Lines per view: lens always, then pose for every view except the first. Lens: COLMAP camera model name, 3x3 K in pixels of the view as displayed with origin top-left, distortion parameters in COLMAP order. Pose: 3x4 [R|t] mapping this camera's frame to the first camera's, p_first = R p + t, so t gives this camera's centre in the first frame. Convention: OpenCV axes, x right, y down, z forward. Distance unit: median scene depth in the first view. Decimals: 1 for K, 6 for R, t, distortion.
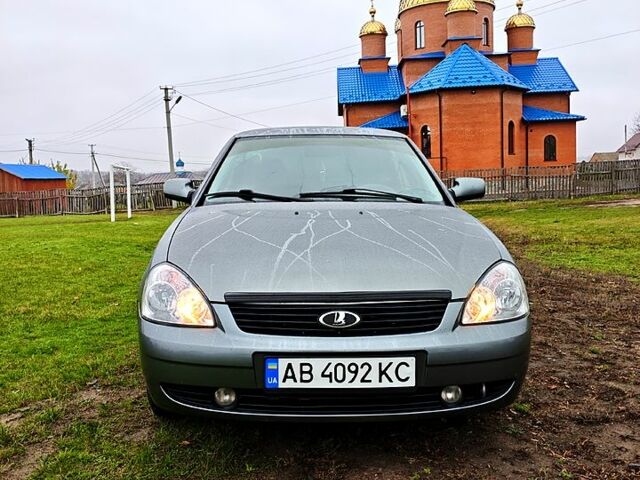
lens RADIAL K [[648.3, 0, 323.1], [0, 648.3, 236.6], [0, 0, 1]] dist [0.118865, -0.273601]
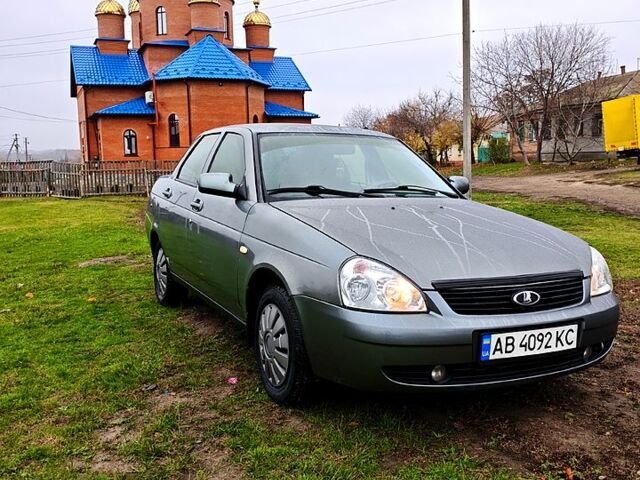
lens RADIAL K [[648.3, 0, 323.1], [0, 648.3, 236.6], [0, 0, 1]] dist [0.118865, -0.273601]
pose [[0.910847, -0.024234, 0.412032, -0.536600], [0.017517, 0.999645, 0.020071, -0.010747], [-0.412373, -0.011064, 0.910948, 0.040205]]
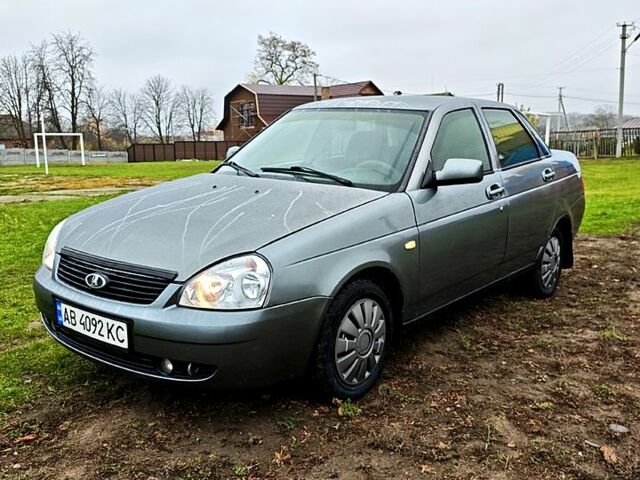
lens RADIAL K [[648.3, 0, 323.1], [0, 648.3, 236.6], [0, 0, 1]] dist [0.118865, -0.273601]
pose [[0.765179, 0.126878, -0.631192, 0.734702], [-0.071997, 0.991103, 0.111944, -0.080222], [0.639779, -0.040213, 0.767506, 0.226143]]
